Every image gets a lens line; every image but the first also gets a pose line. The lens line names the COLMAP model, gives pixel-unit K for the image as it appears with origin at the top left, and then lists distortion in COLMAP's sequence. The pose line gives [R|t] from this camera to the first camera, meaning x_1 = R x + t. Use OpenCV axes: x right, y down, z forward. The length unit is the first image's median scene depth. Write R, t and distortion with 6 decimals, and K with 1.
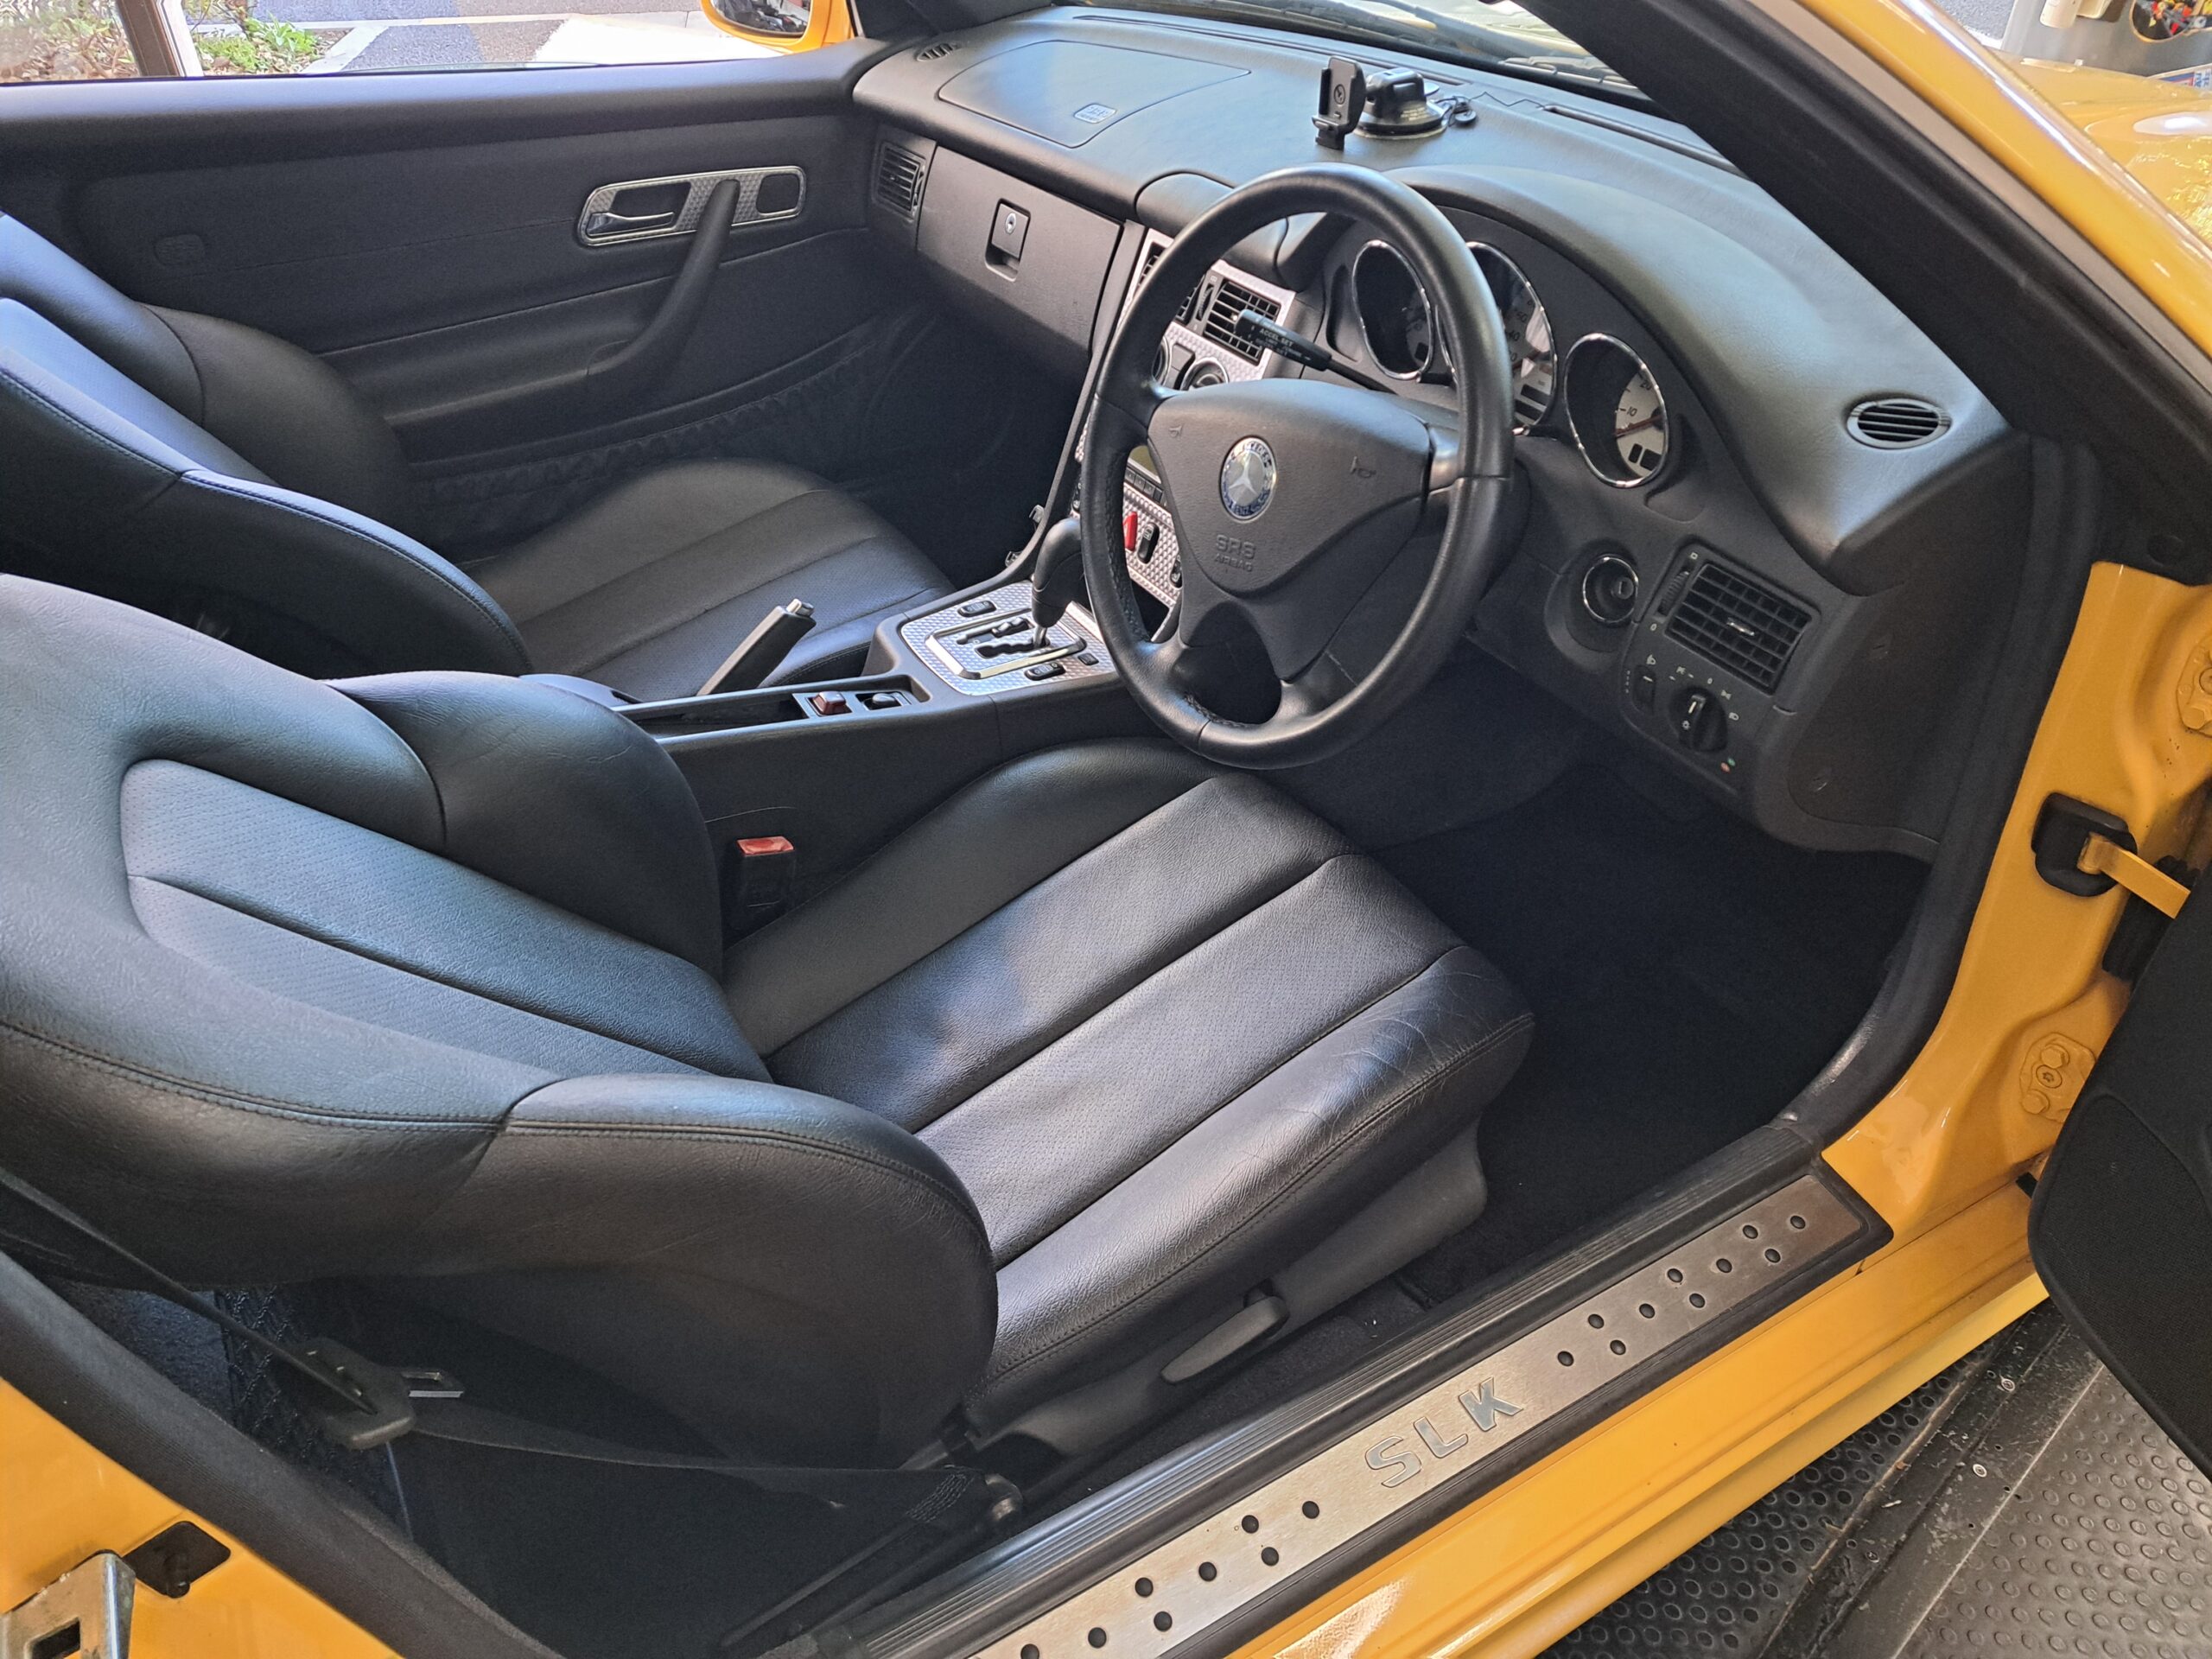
lens RADIAL K [[1597.5, 0, 1106.0], [0, 1597.5, 829.5], [0, 0, 1]] dist [0.083787, -0.109402]
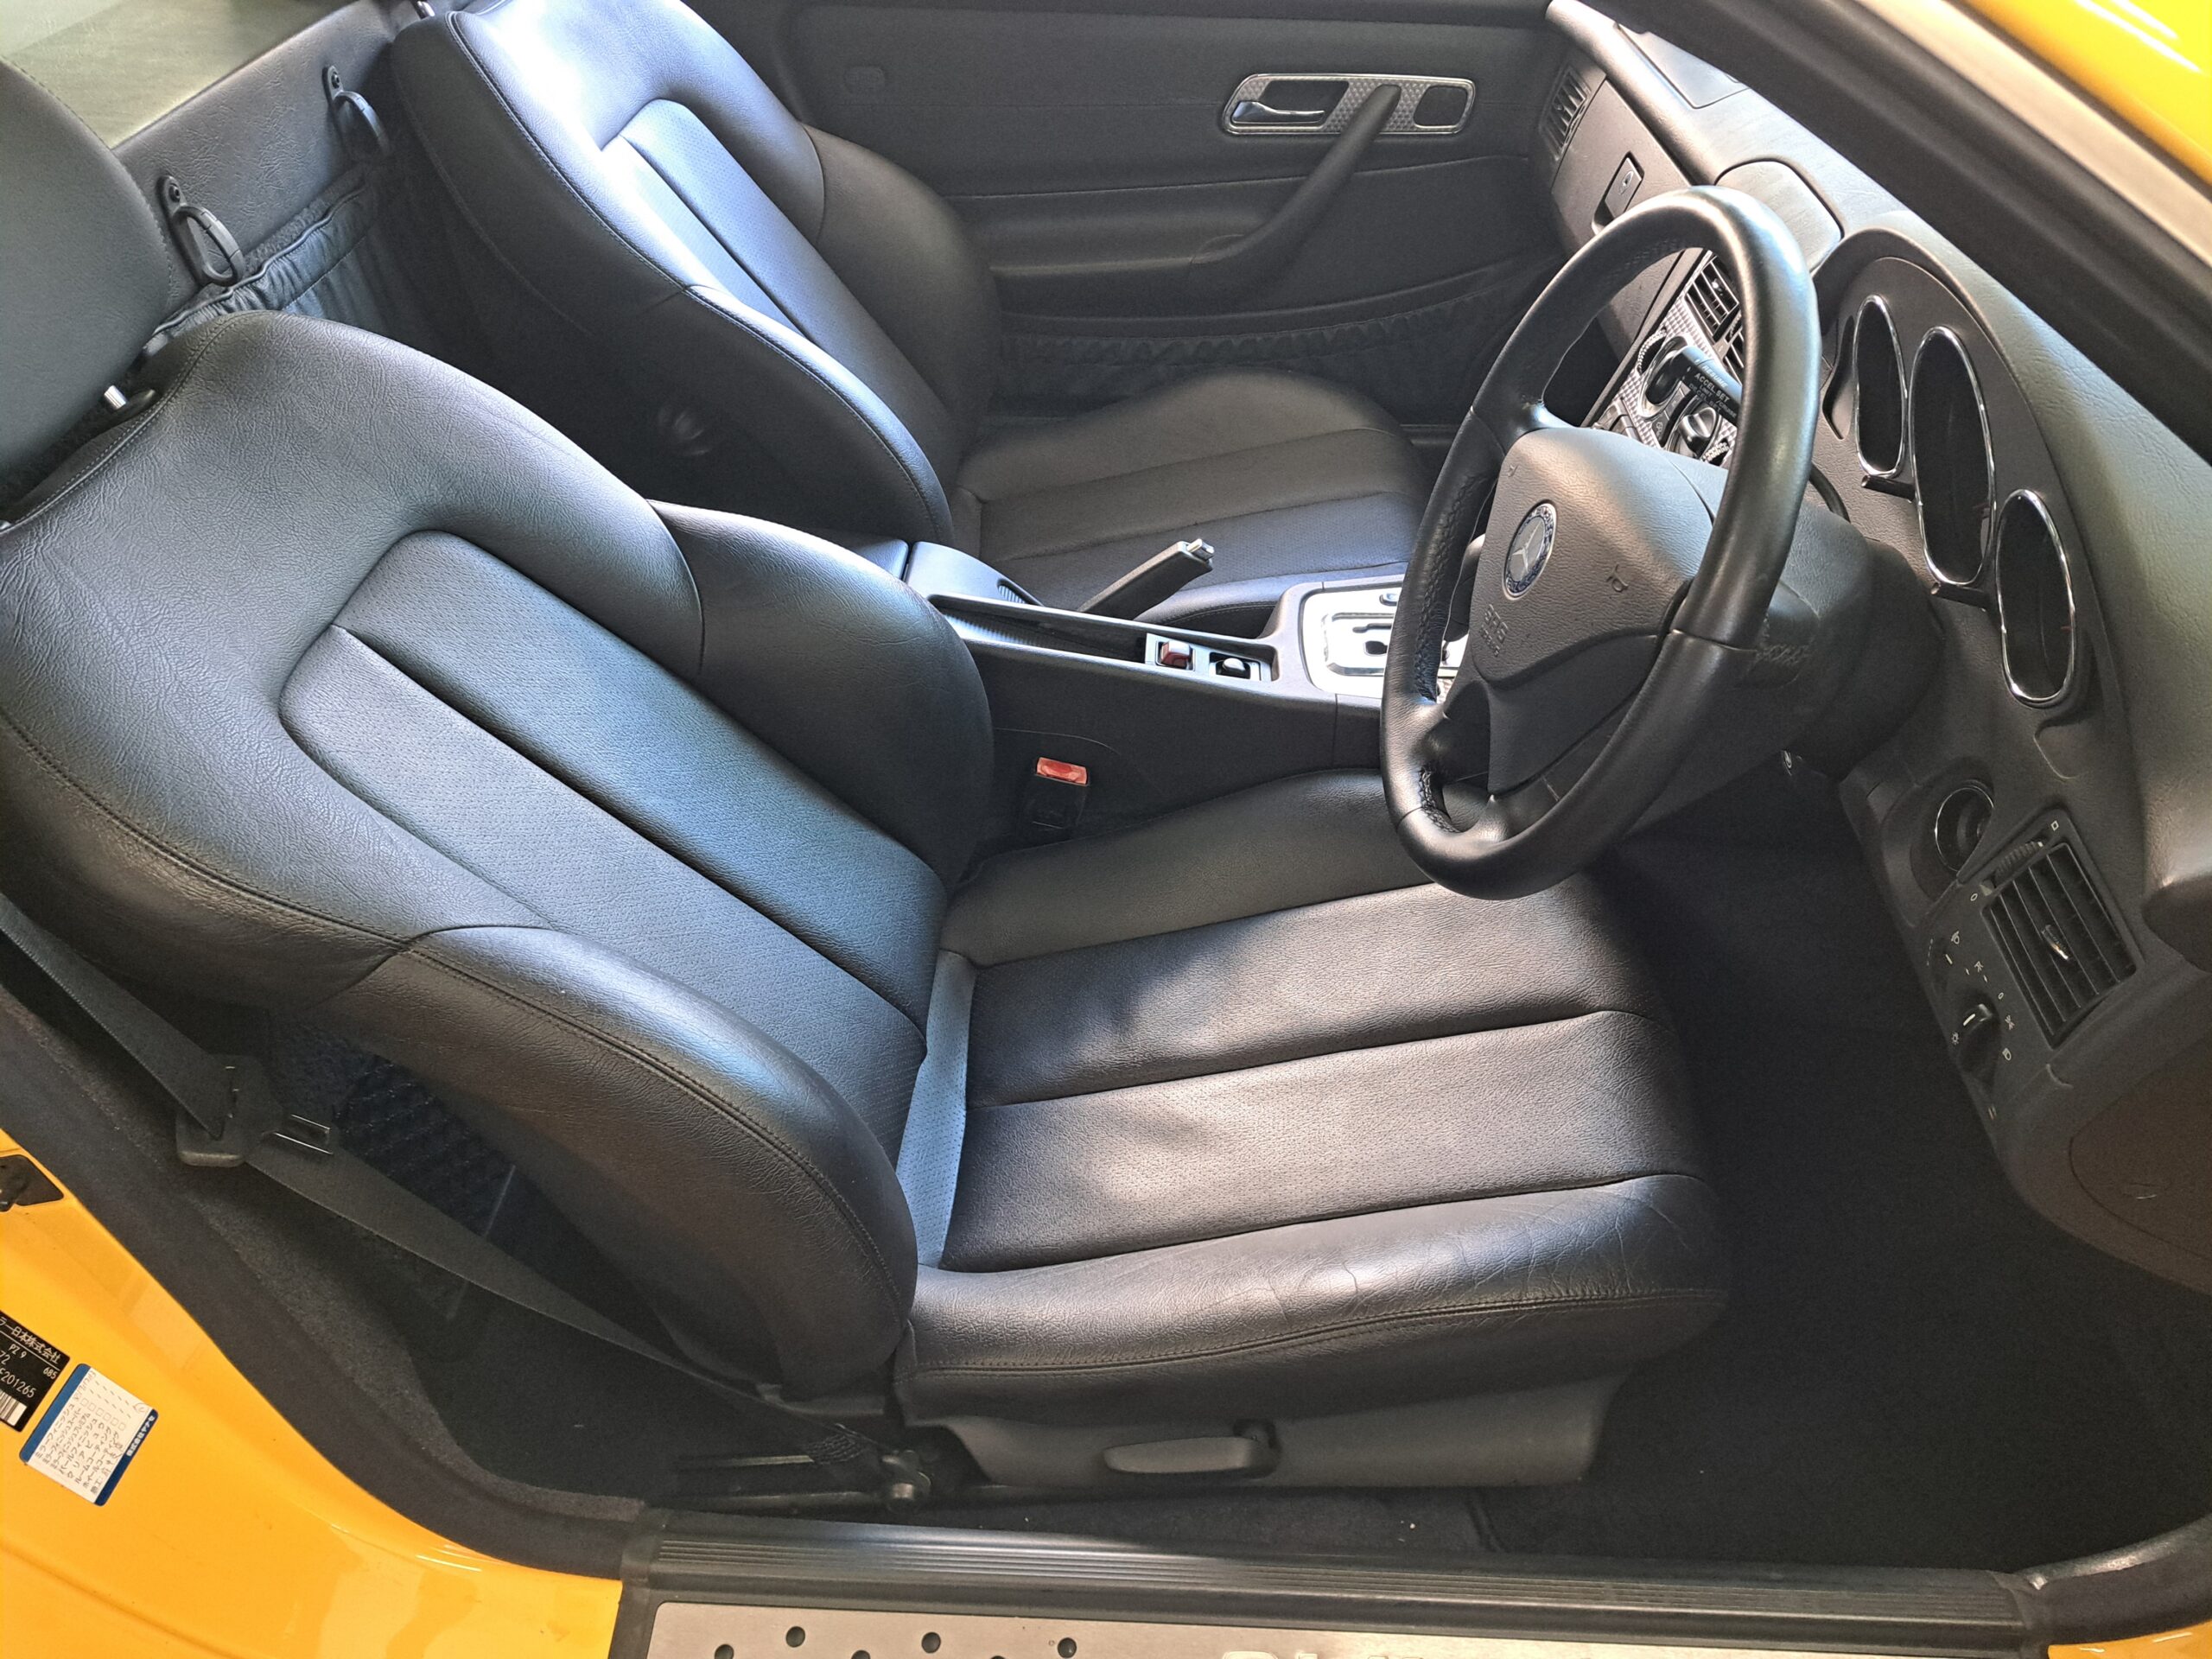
lens RADIAL K [[1597.5, 0, 1106.0], [0, 1597.5, 829.5], [0, 0, 1]] dist [0.083787, -0.109402]
pose [[0.832558, 0.345694, -0.432832, 0.244893], [-0.315660, 0.938169, 0.142120, -0.102959], [0.455200, 0.018304, 0.890201, 0.128756]]
